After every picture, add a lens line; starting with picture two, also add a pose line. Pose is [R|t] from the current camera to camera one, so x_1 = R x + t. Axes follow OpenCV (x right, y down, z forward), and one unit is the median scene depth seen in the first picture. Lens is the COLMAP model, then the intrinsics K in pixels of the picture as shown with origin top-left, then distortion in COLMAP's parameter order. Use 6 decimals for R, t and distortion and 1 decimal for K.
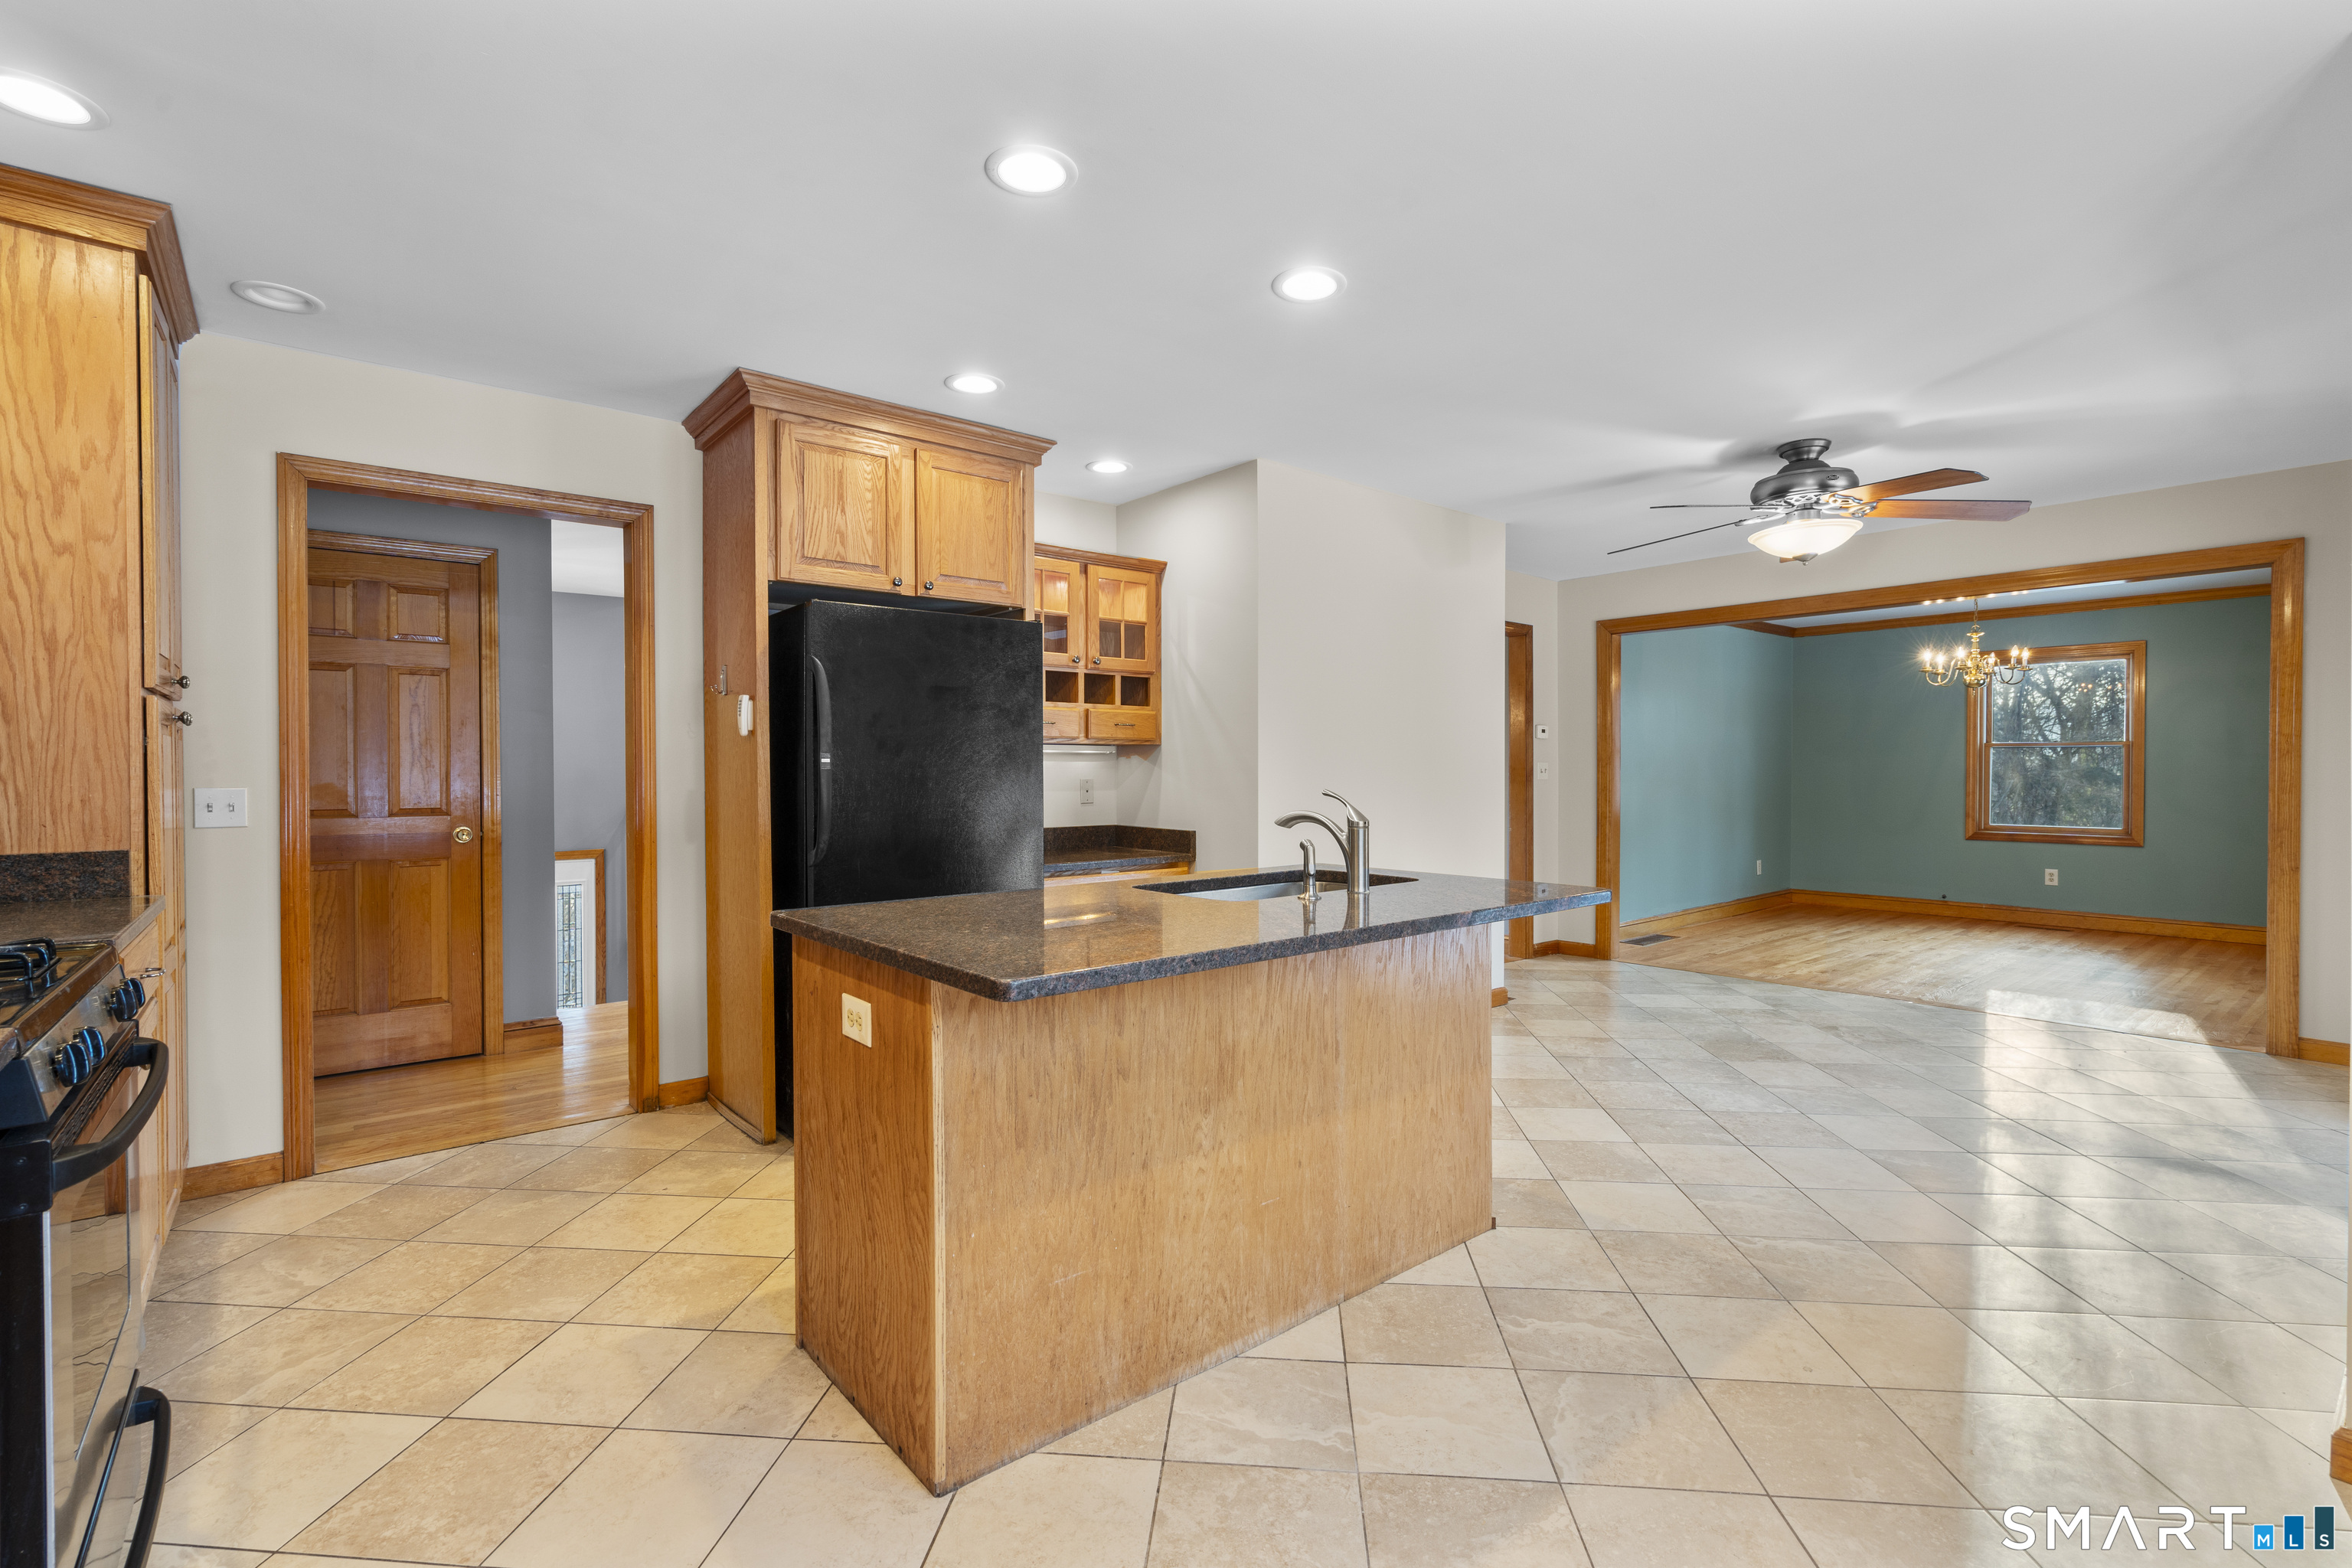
lens RADIAL K [[1057.8, 0, 1180.5], [0, 1057.8, 778.1], [0, 0, 1]] dist [-0.000635, 0.002745]
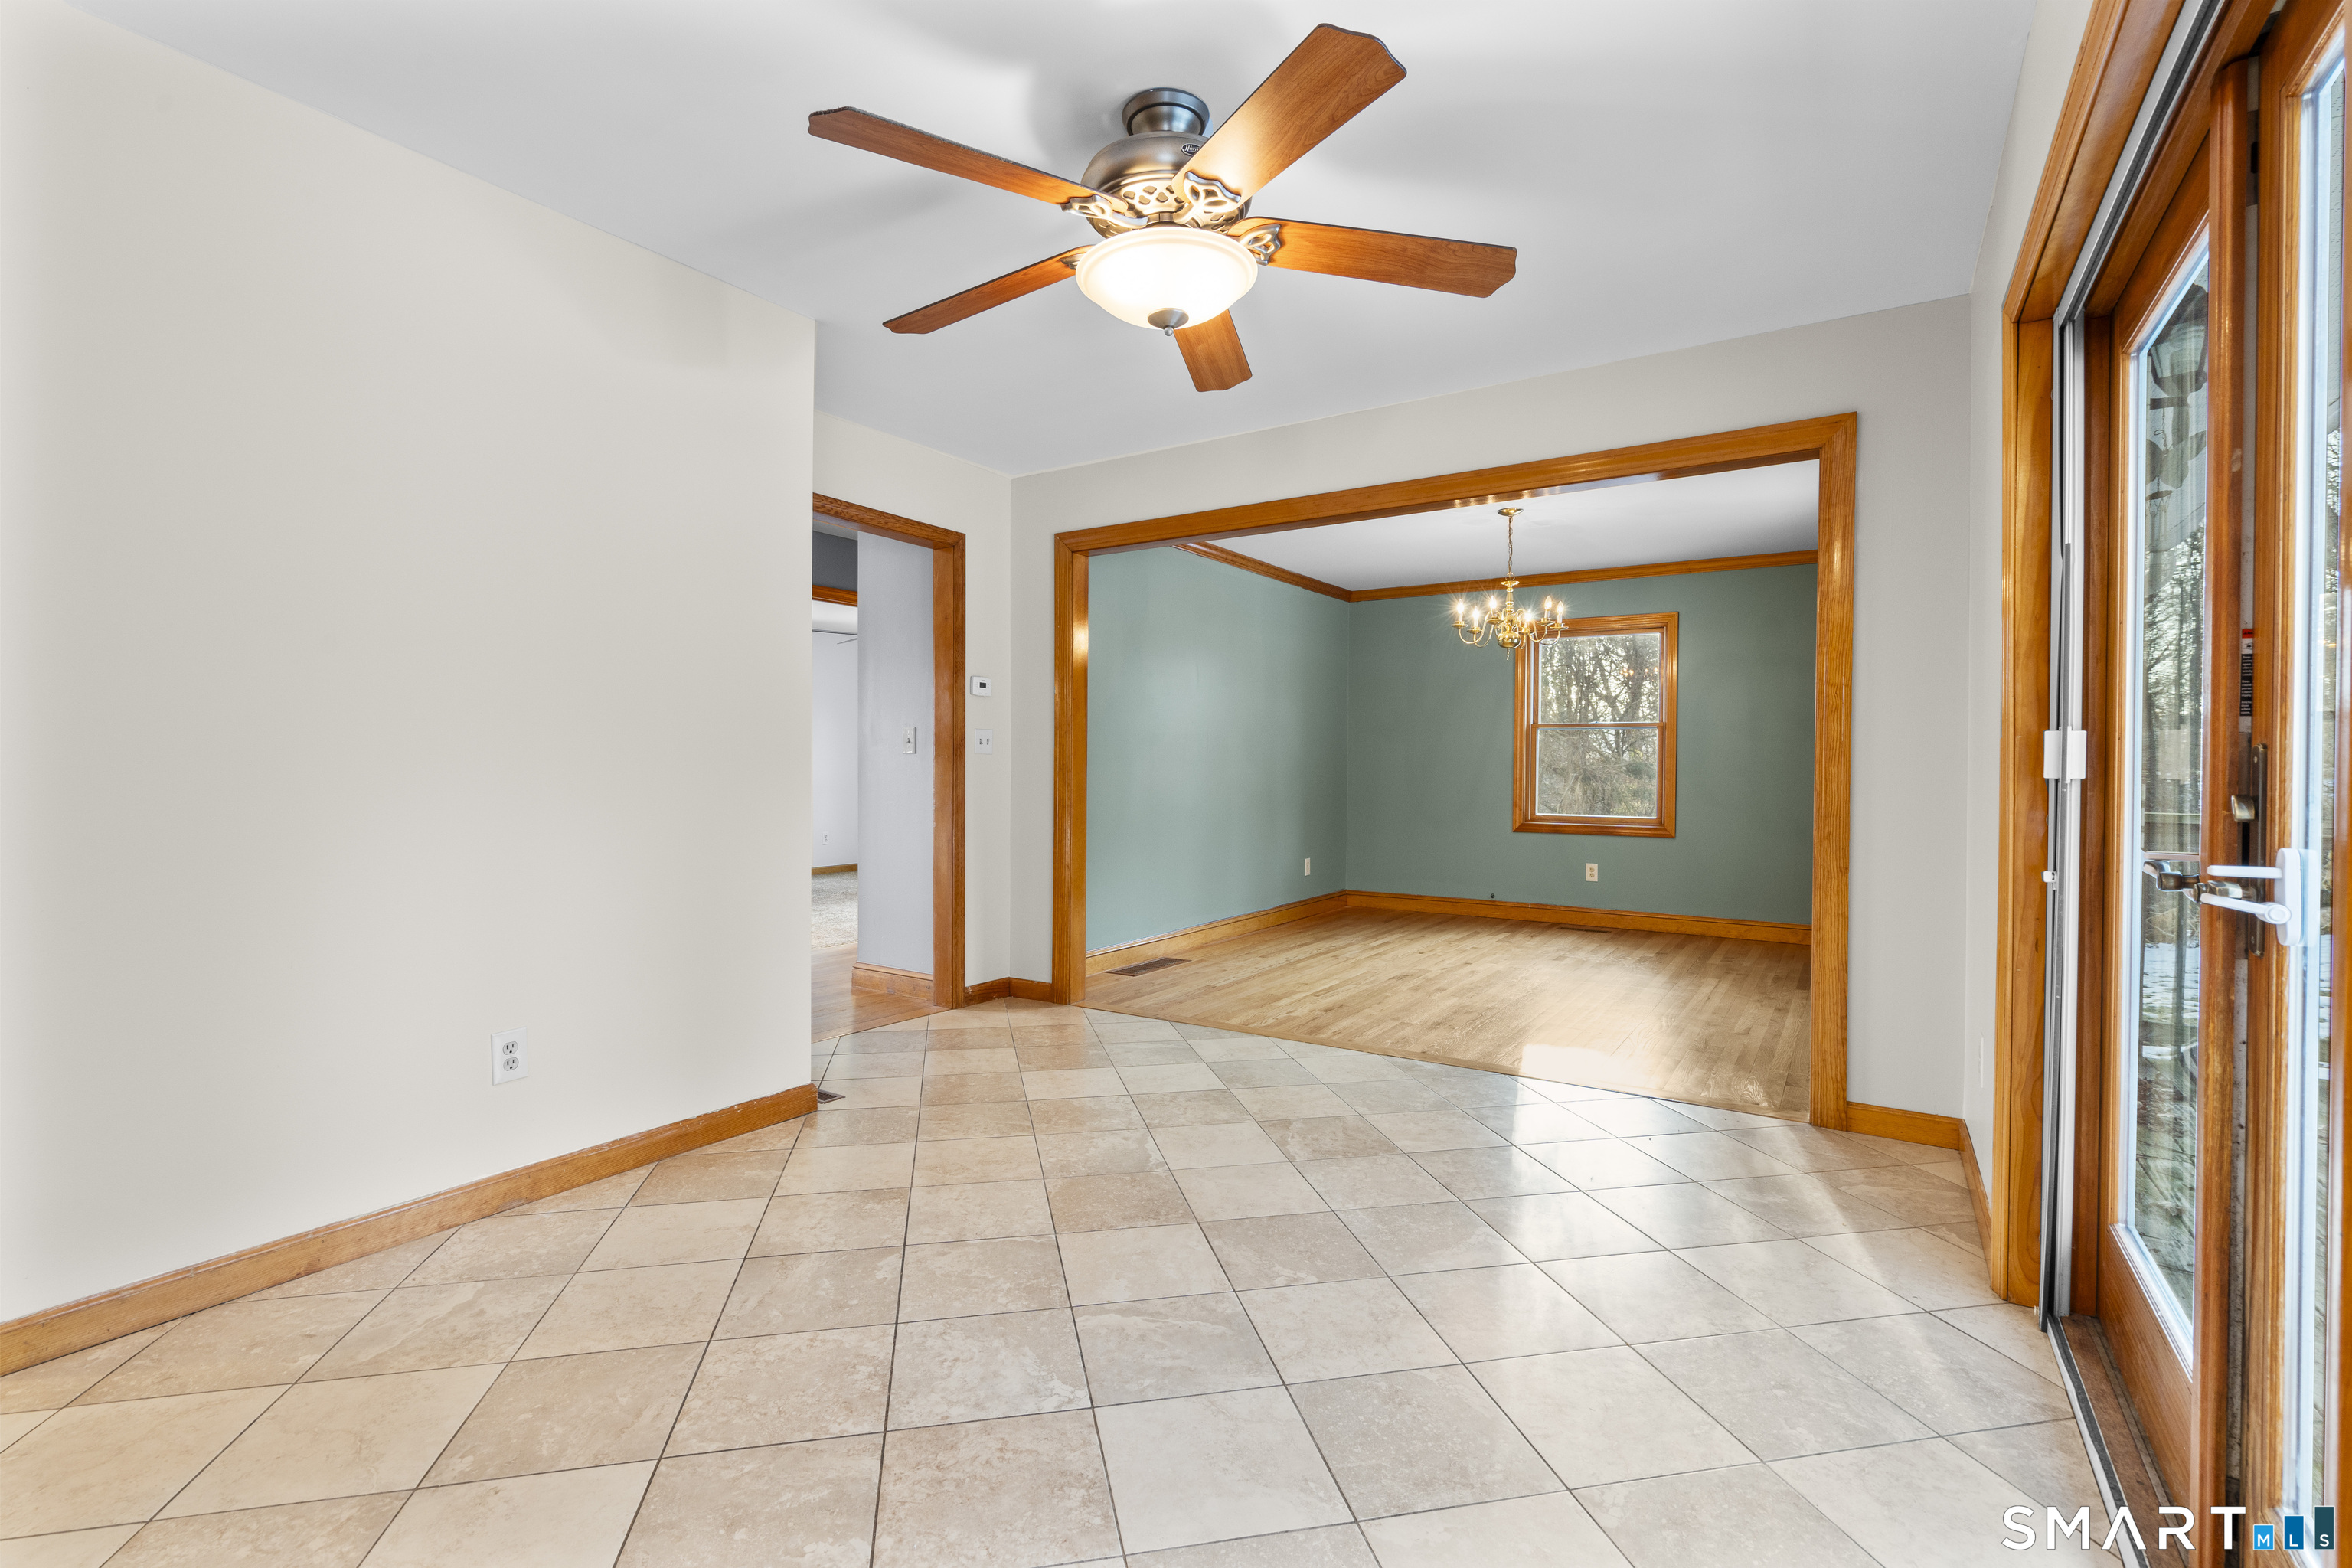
lens RADIAL K [[1057.8, 0, 1173.8], [0, 1057.8, 777.5], [0, 0, 1]] dist [-0.000635, 0.002745]
pose [[0.956939, 0.004507, 0.290254, 0.270437], [-0.005148, 0.999986, 0.001444, 0.016248], [-0.290244, -0.002875, 0.956948, 0.296444]]
